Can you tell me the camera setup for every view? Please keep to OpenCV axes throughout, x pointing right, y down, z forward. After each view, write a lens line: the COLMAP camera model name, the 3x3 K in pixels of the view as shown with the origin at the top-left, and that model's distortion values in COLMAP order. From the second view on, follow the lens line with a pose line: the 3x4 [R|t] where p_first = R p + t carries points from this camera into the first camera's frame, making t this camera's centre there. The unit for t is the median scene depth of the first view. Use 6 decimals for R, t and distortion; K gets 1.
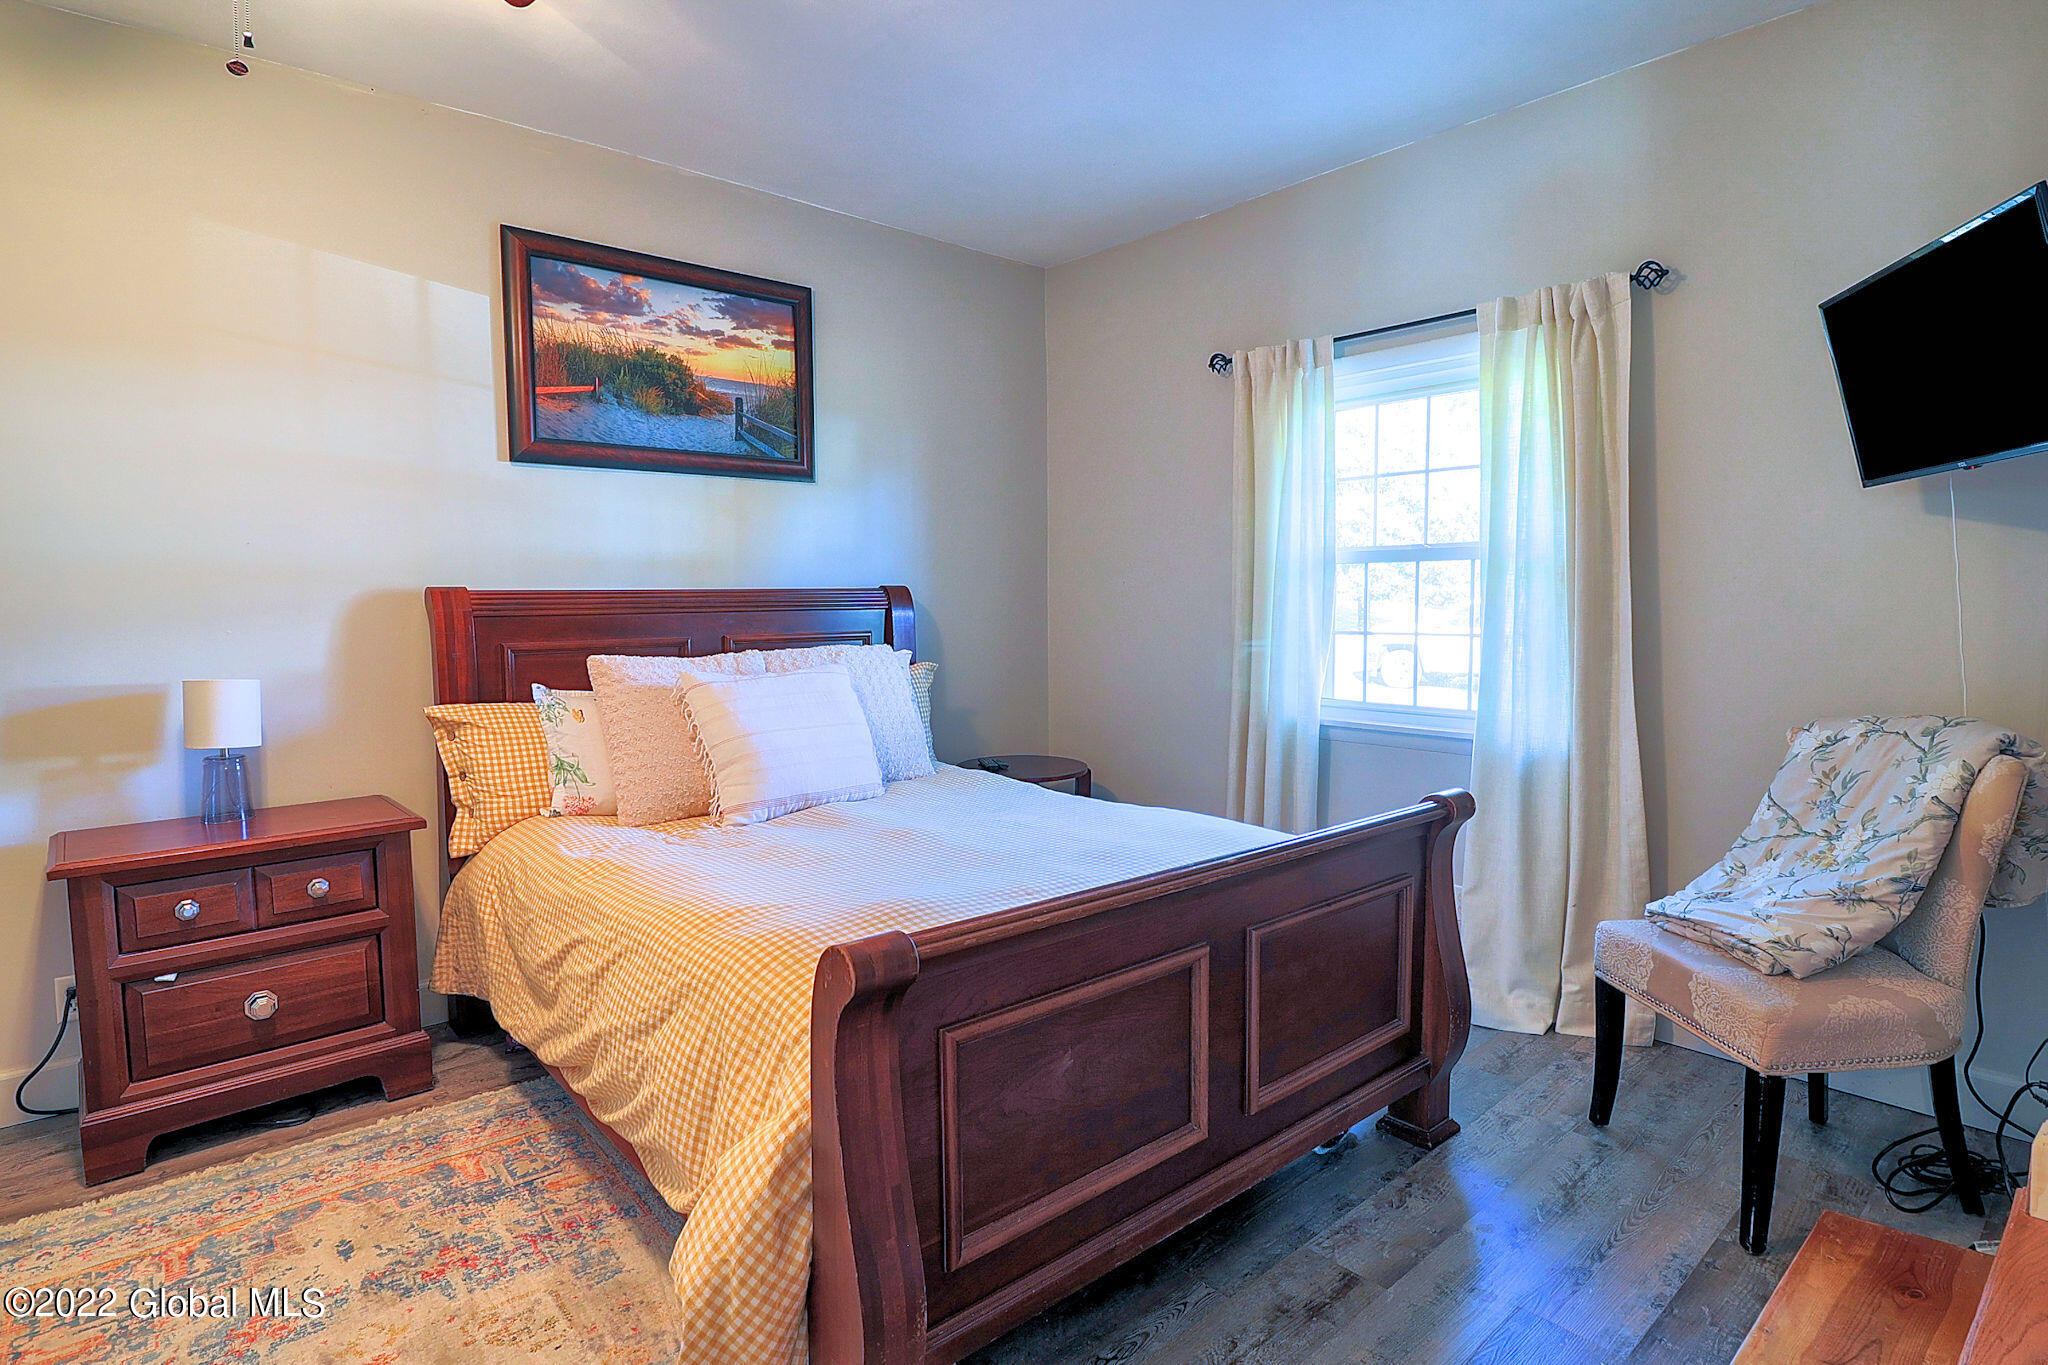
lens RADIAL K [[1056.1, 0, 1005.1], [0, 1056.1, 676.7], [0, 0, 1]] dist [0.001964, -0.014734]
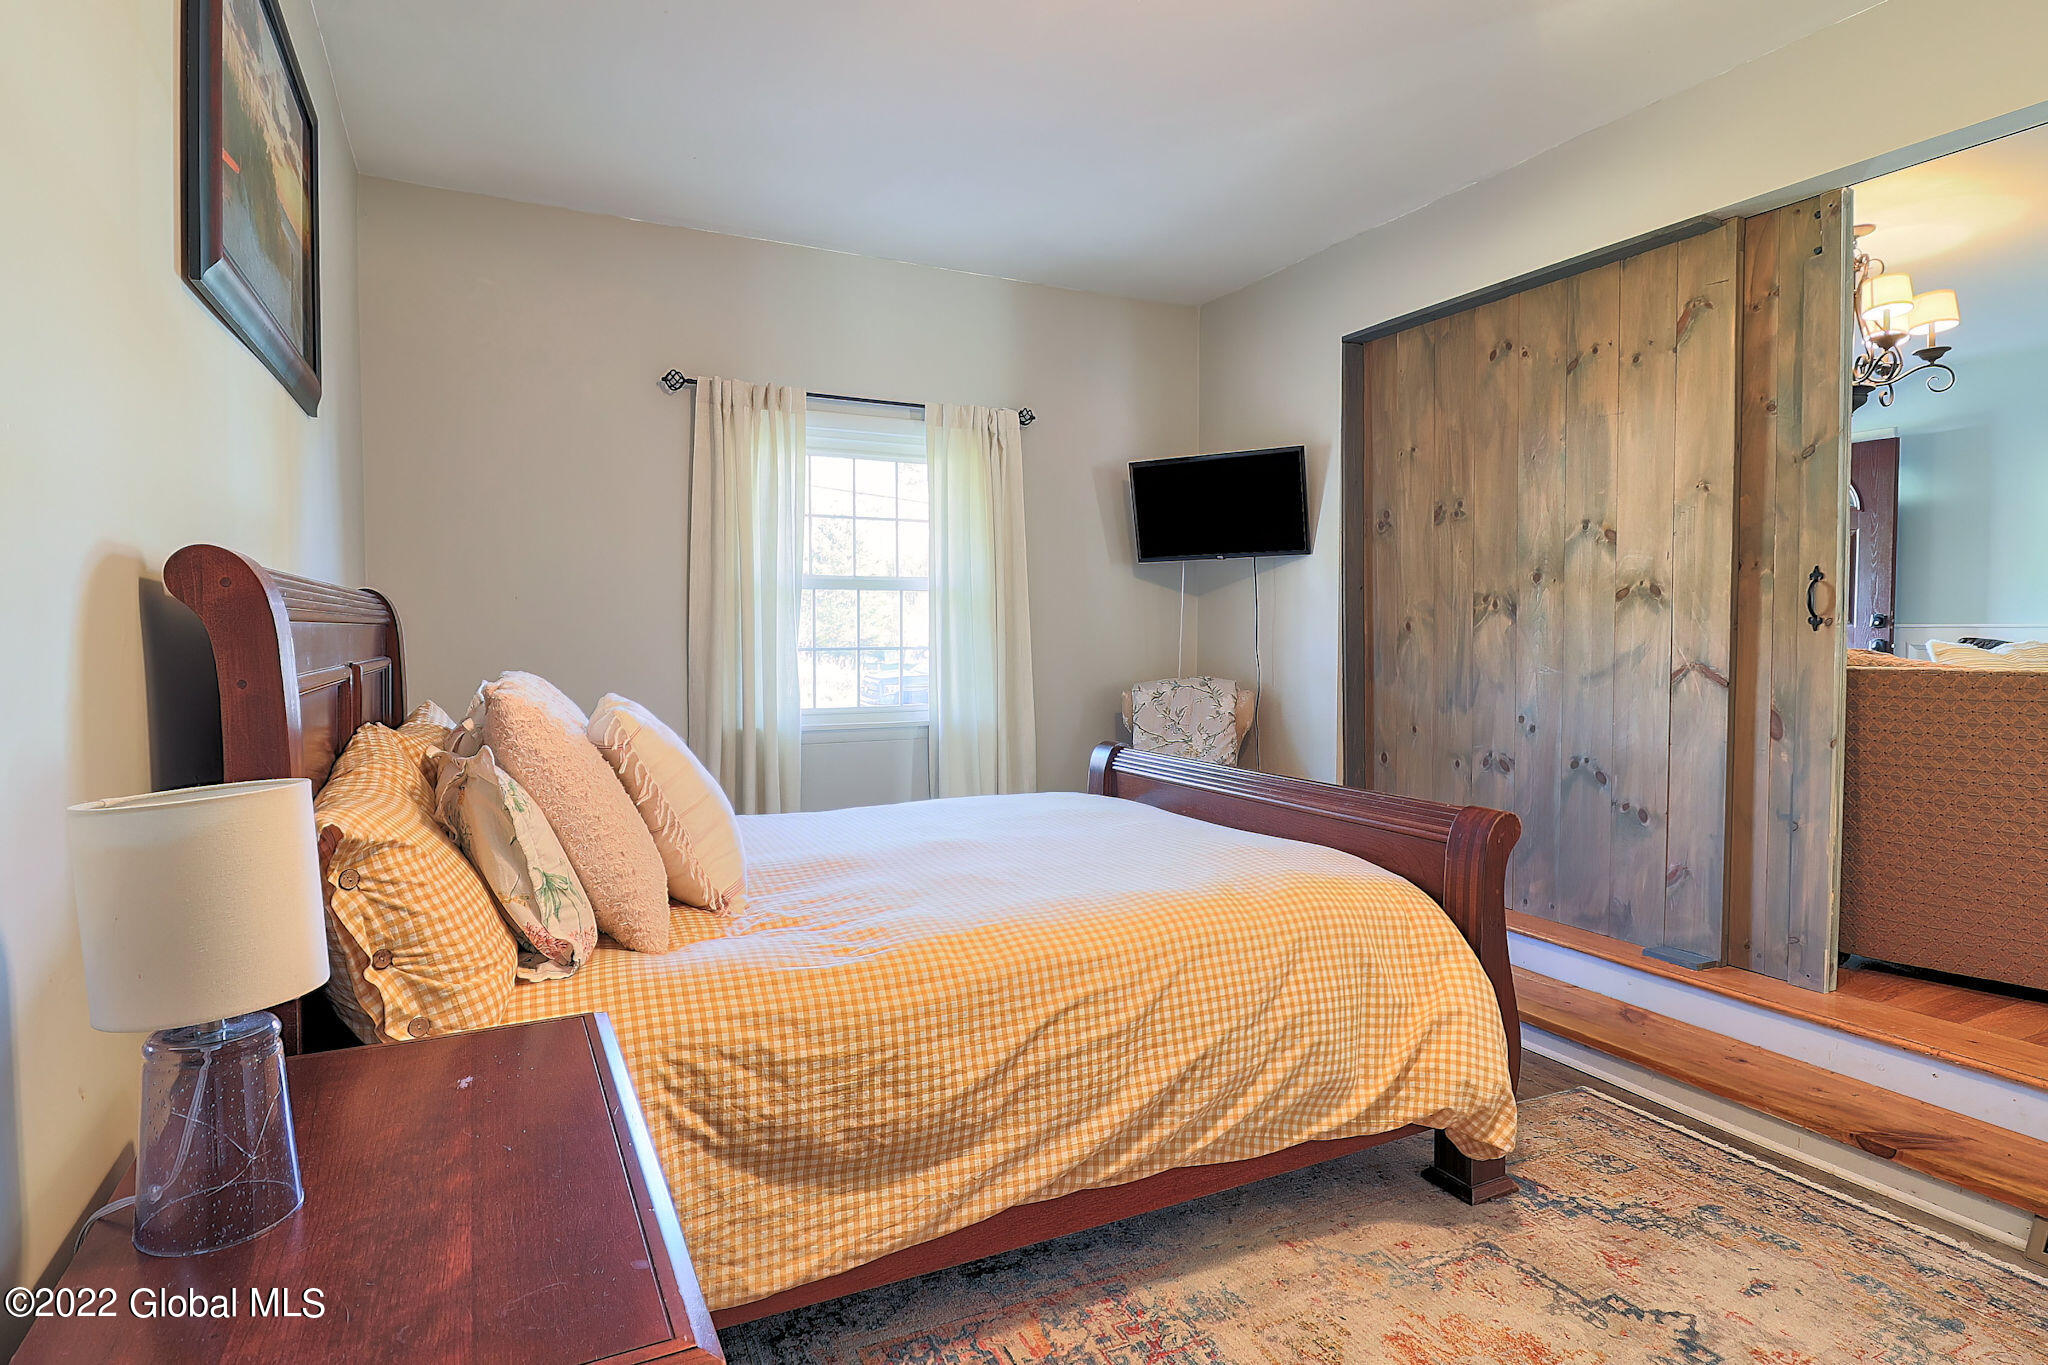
lens RADIAL K [[1056.1, 0, 1005.1], [0, 1056.1, 676.7], [0, 0, 1]] dist [0.001964, -0.014734]
pose [[0.275817, -0.022507, 0.960947, -0.808604], [0.074691, 0.997205, 0.001918, 0.003345], [-0.958304, 0.071245, 0.276727, 0.537261]]
